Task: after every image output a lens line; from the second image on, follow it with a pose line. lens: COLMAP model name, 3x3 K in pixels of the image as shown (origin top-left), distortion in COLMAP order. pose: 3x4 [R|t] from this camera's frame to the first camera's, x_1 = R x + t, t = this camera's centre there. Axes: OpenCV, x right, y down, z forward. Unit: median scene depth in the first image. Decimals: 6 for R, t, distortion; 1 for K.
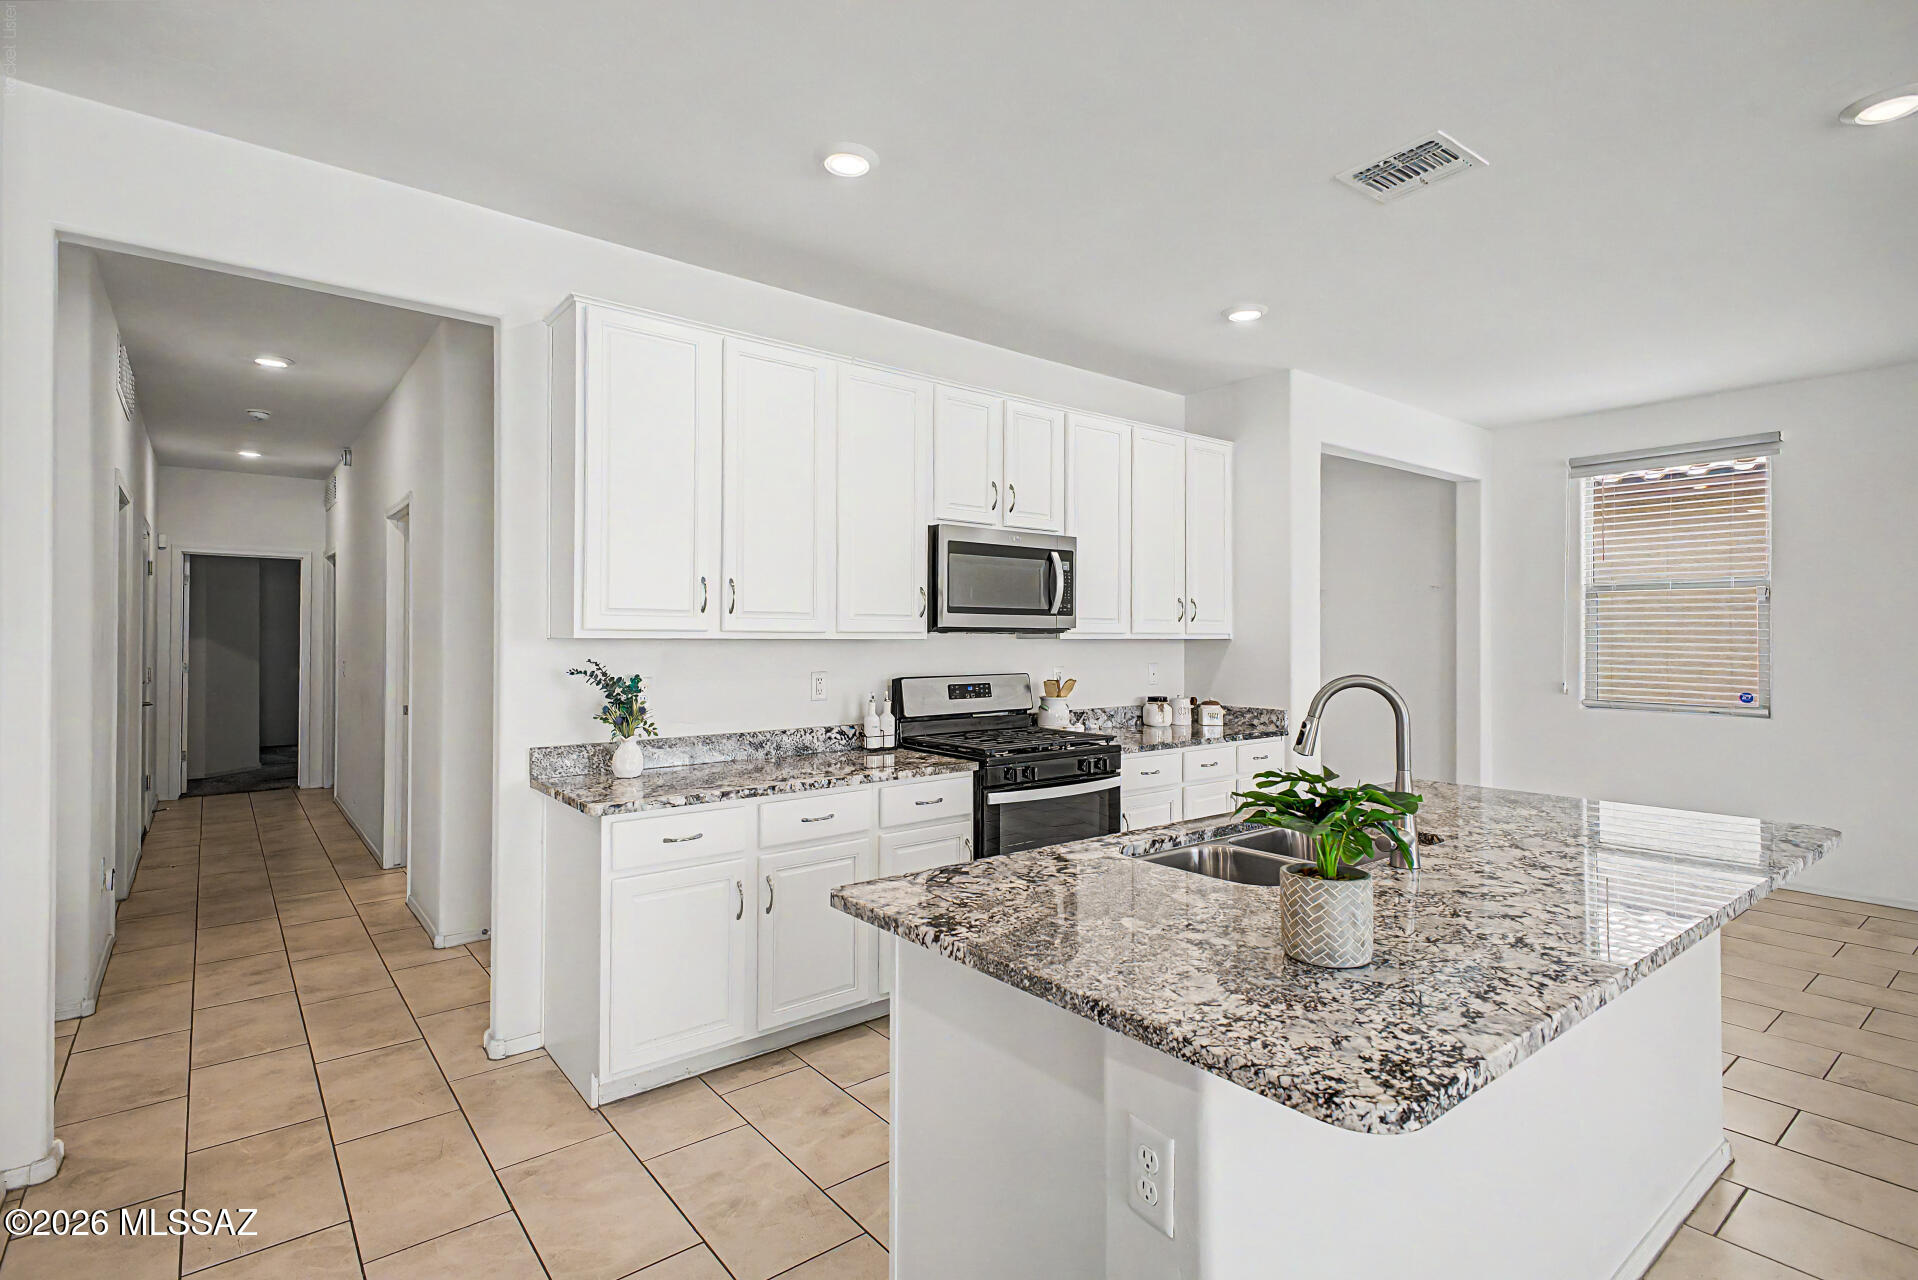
lens RADIAL K [[927.6, 0, 963.3], [0, 927.6, 633.0], [0, 0, 1]] dist [0.020938, -0.000750]
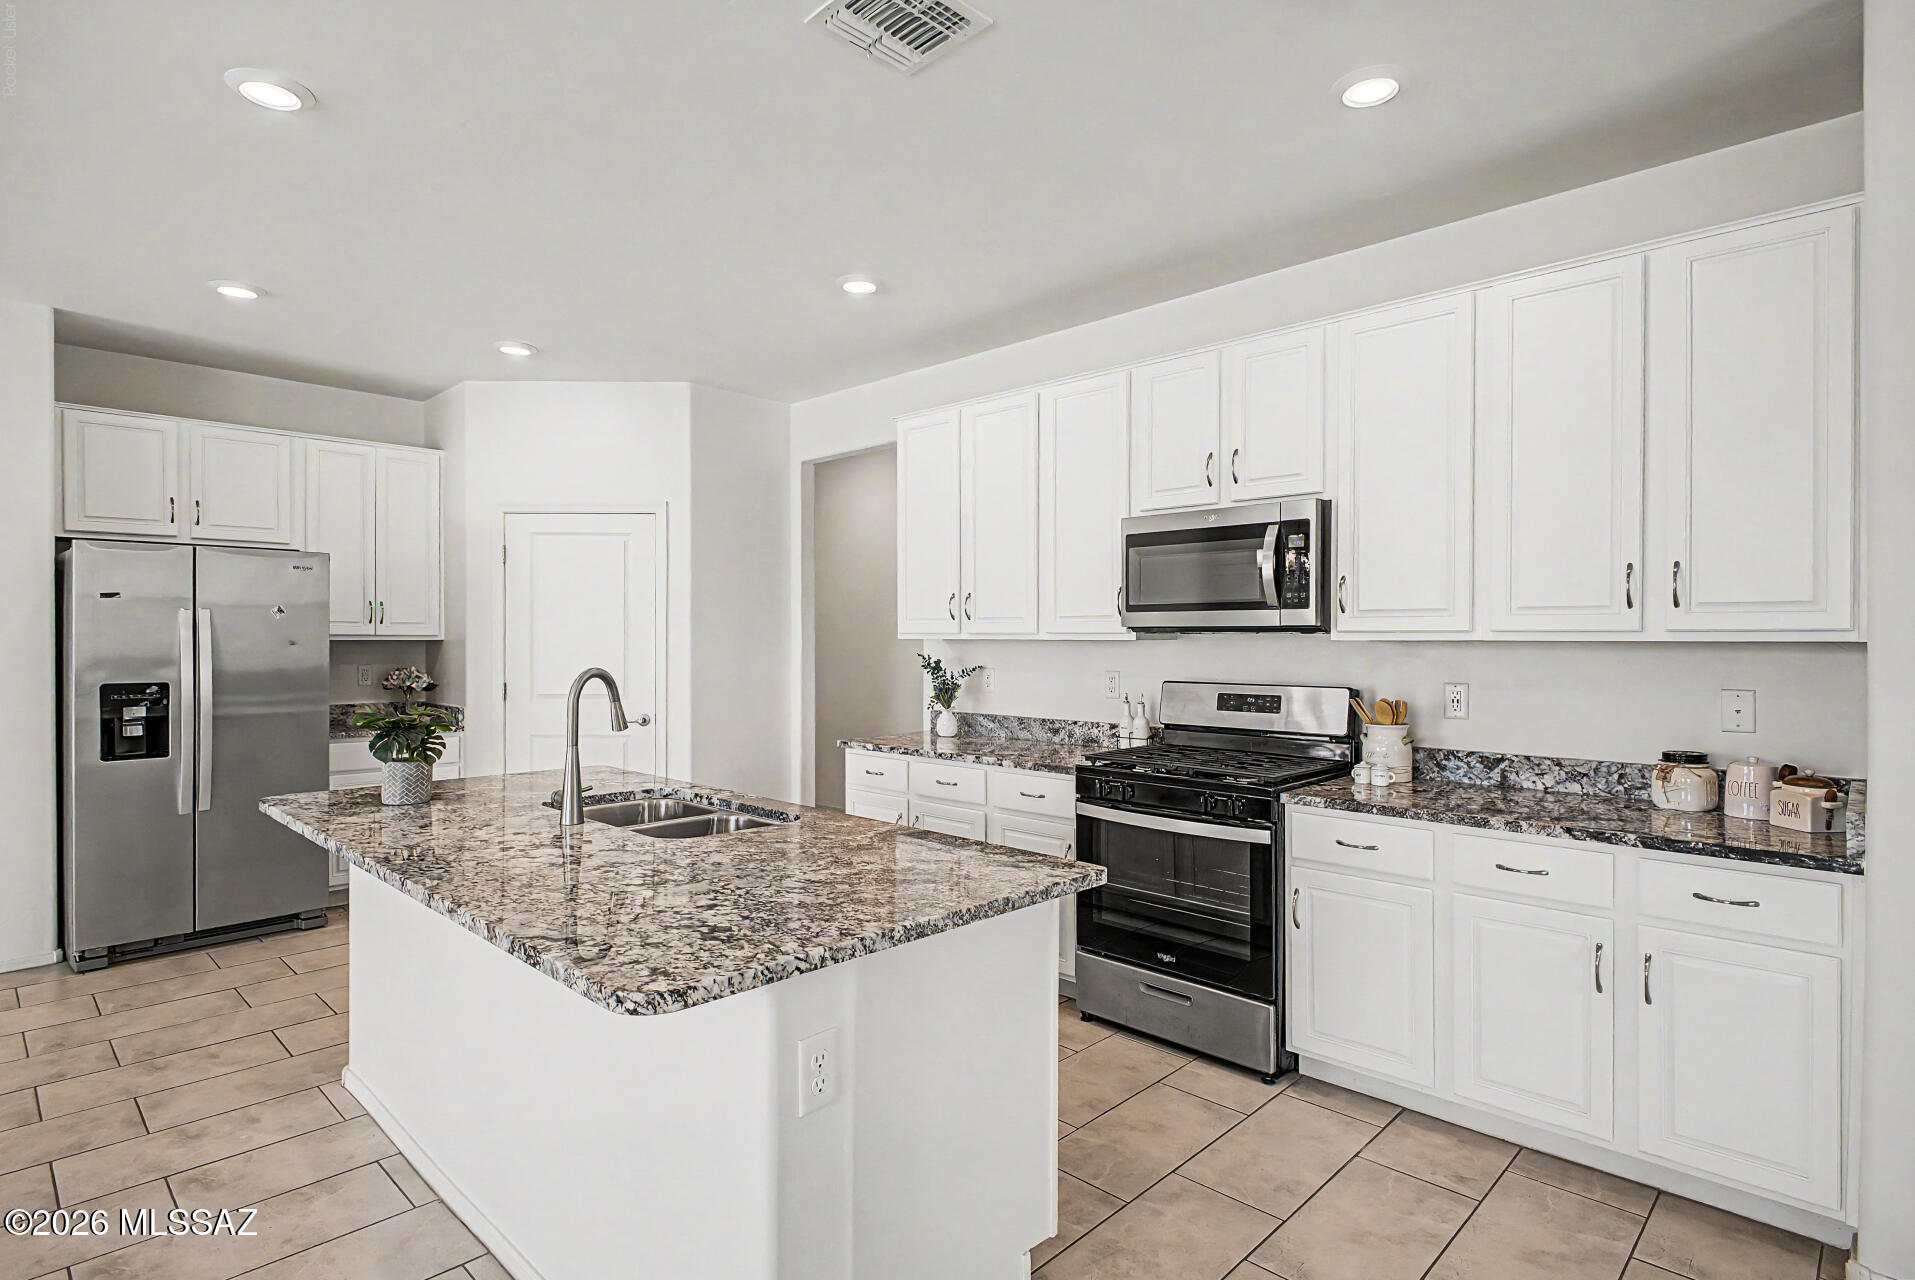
lens RADIAL K [[968.7, 0, 957.5], [0, 968.7, 640.0], [0, 0, 1]] dist [0.000196, -0.000205]
pose [[0.122356, 0.001591, -0.992485, 0.890137], [0.001441, 0.999997, 0.001781, 0.004251], [0.992485, -0.001648, 0.122354, 0.673090]]
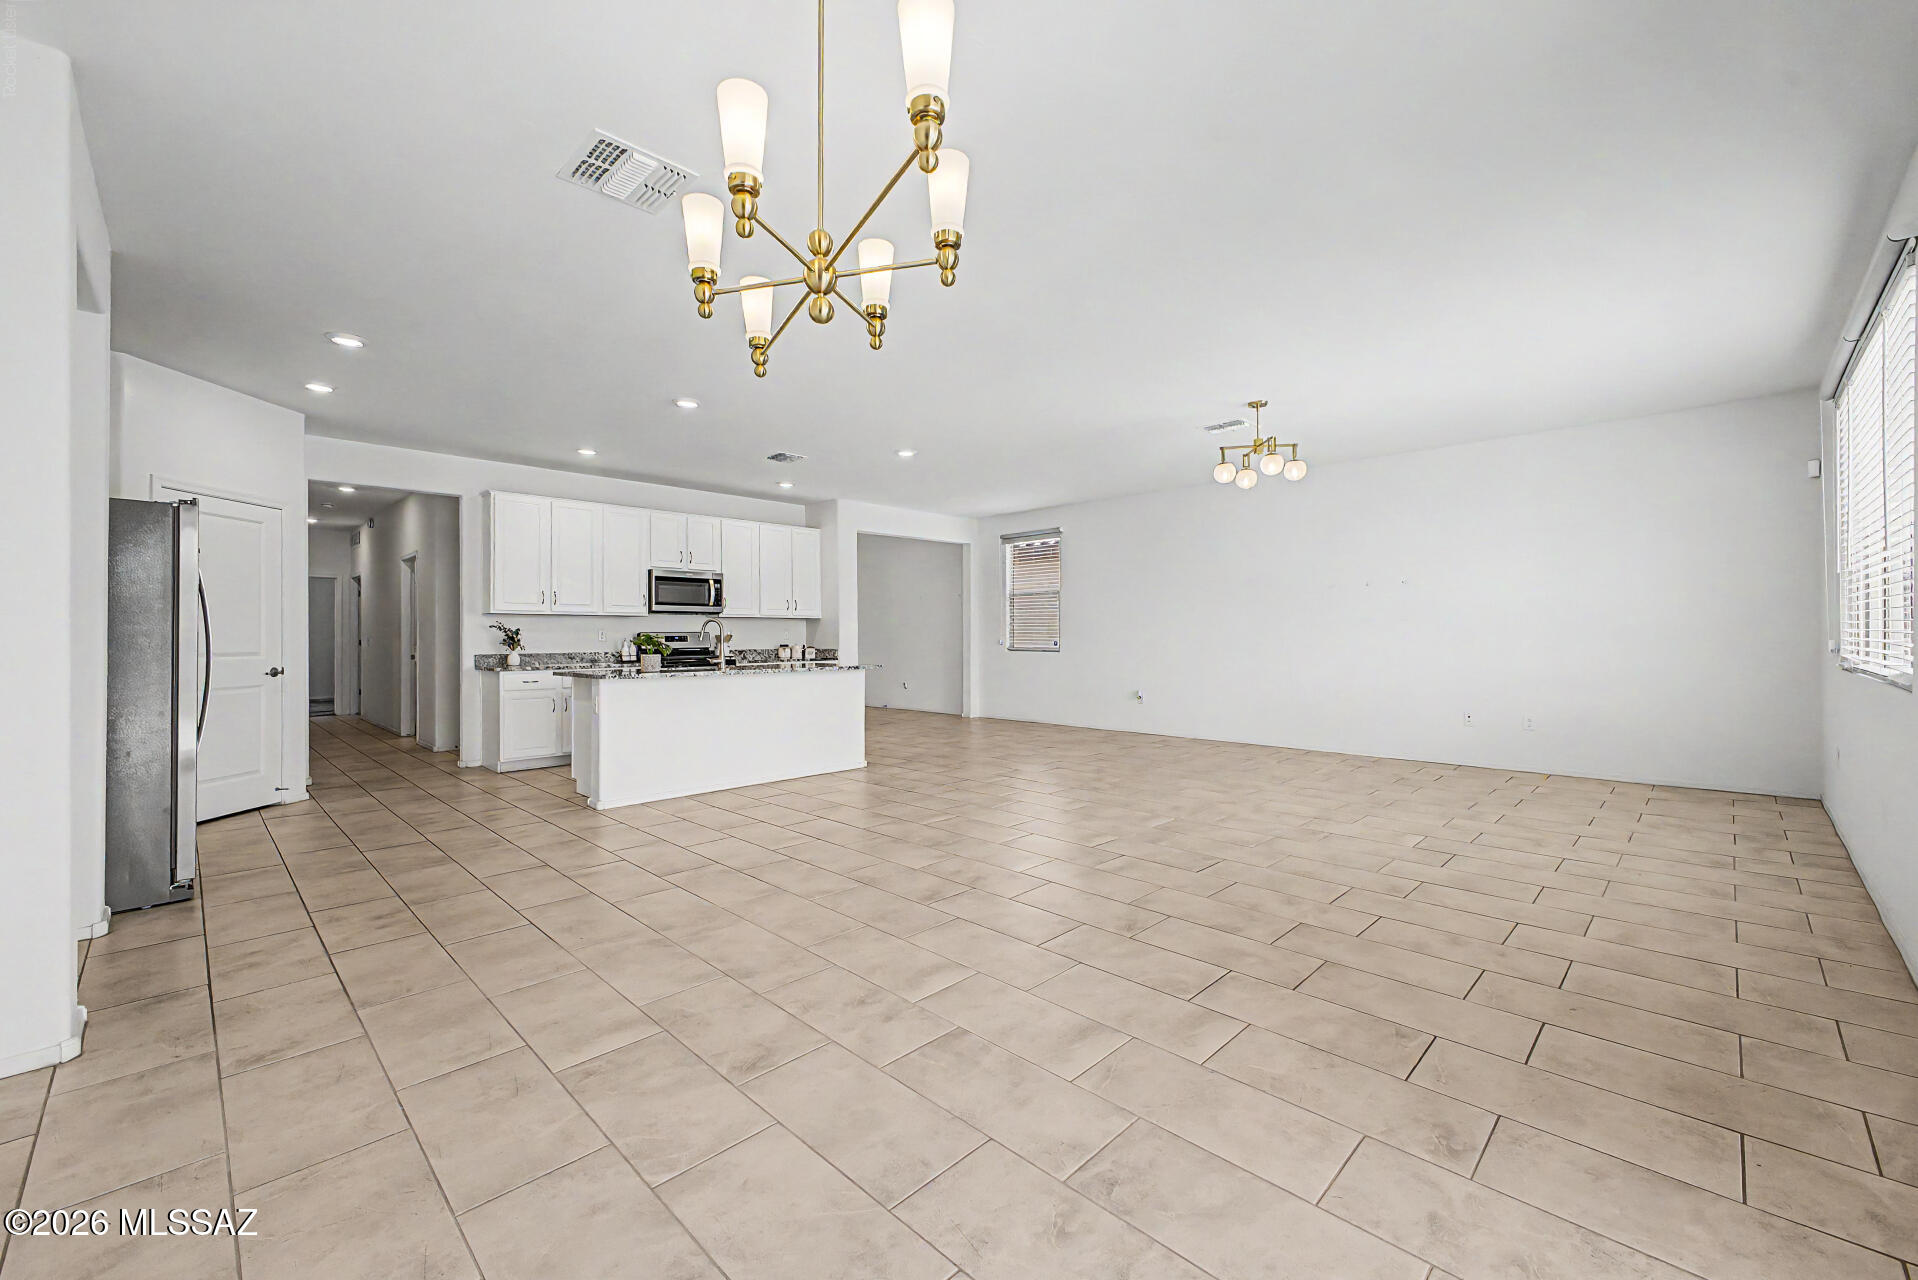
lens RADIAL K [[771.8, 0, 979.9], [0, 771.8, 637.2], [0, 0, 1]] dist [0.003468, 0.000237]
pose [[0.991986, -0.008504, 0.126064, 0.558687], [0.008333, 0.999964, 0.001885, 0.065088], [-0.126076, -0.000820, 0.992020, -1.112238]]
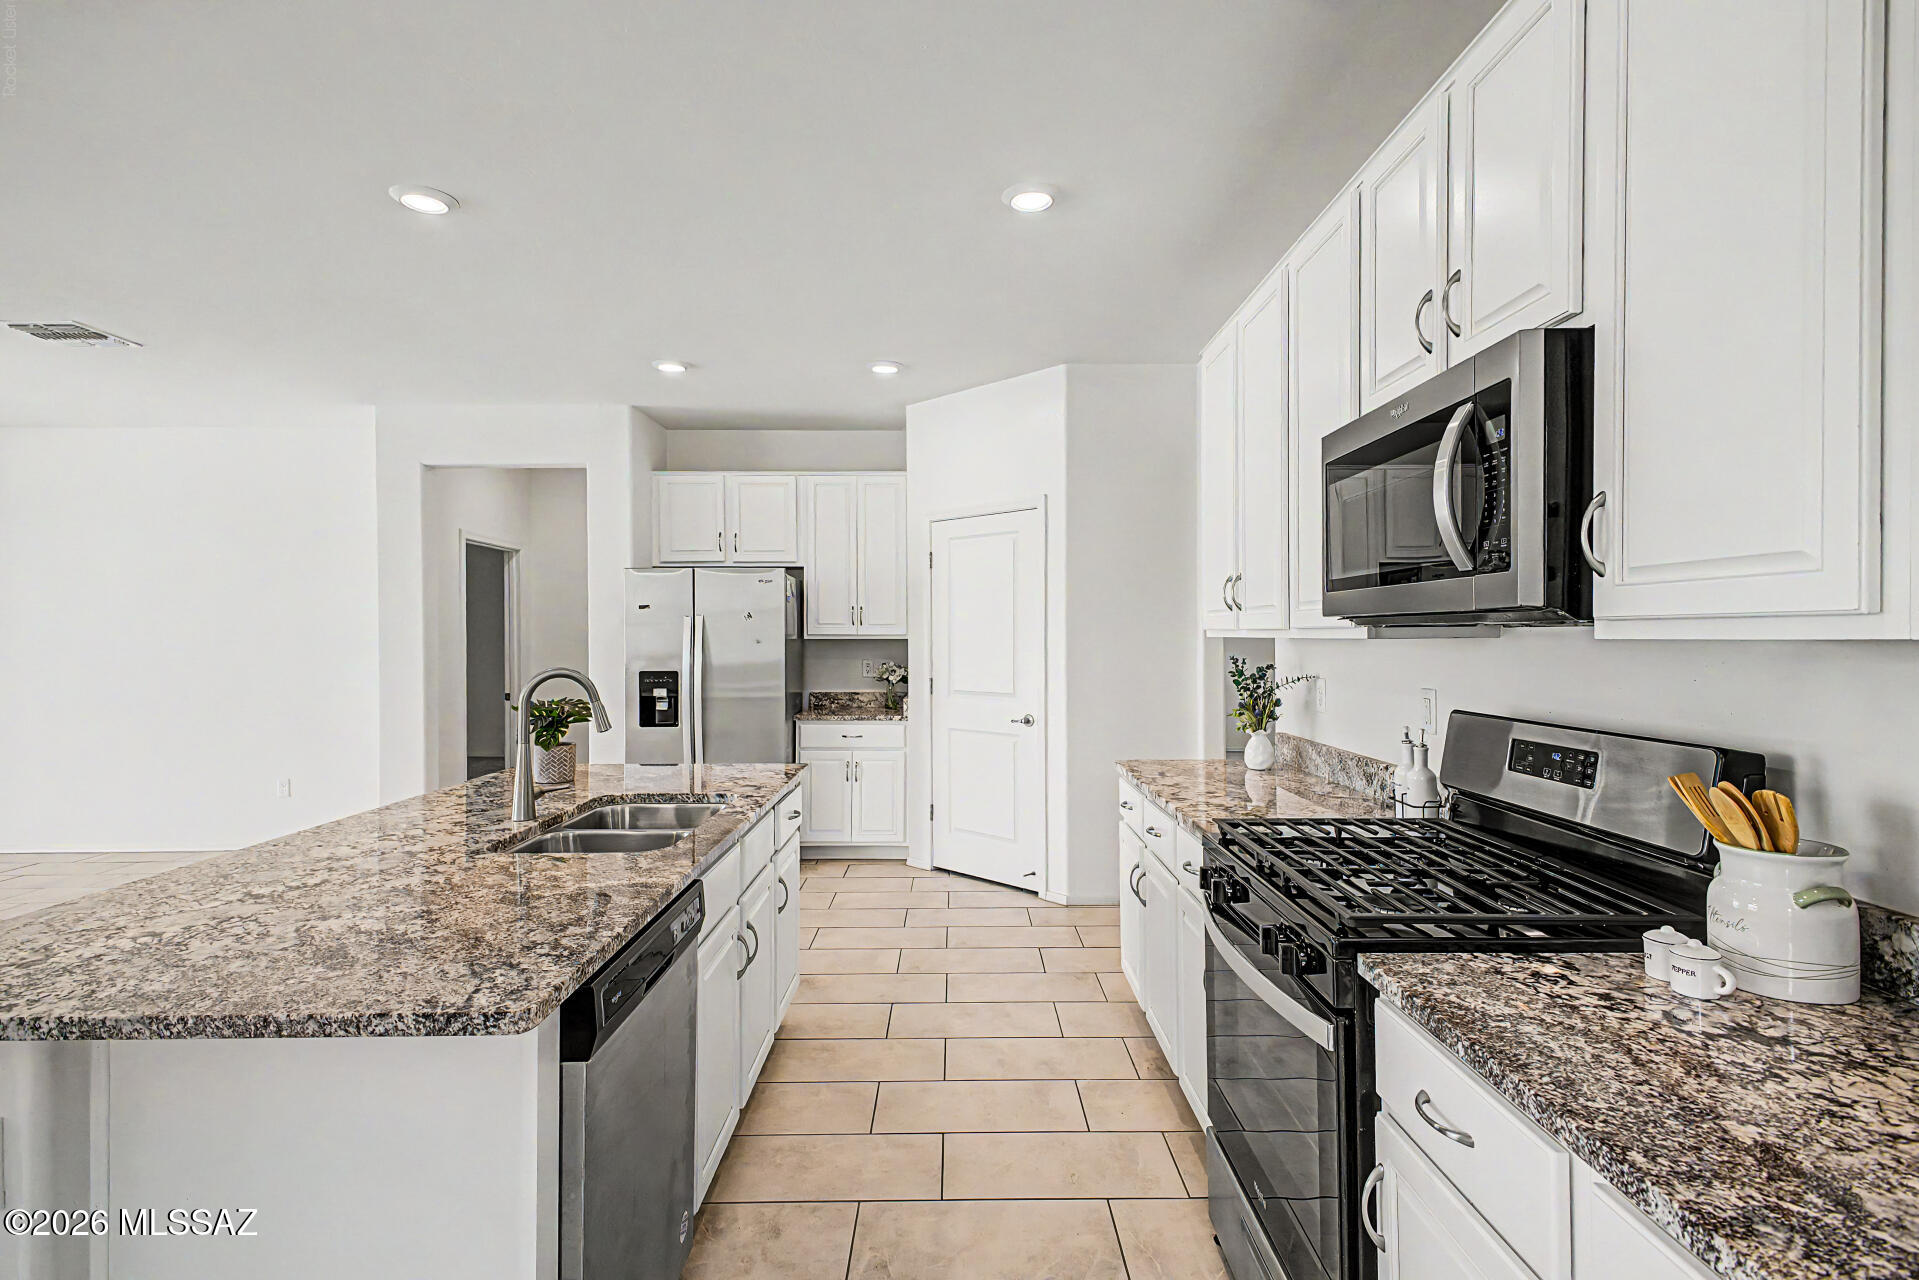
lens RADIAL K [[928.1, 0, 963.9], [0, 928.1, 633.0], [0, 0, 1]] dist [0.020938, -0.000750]
pose [[-0.625037, 0.000106, -0.780595, 0.537361], [0.005996, 0.999971, -0.004666, 0.004502], [0.780572, -0.007597, -0.625020, 1.122691]]
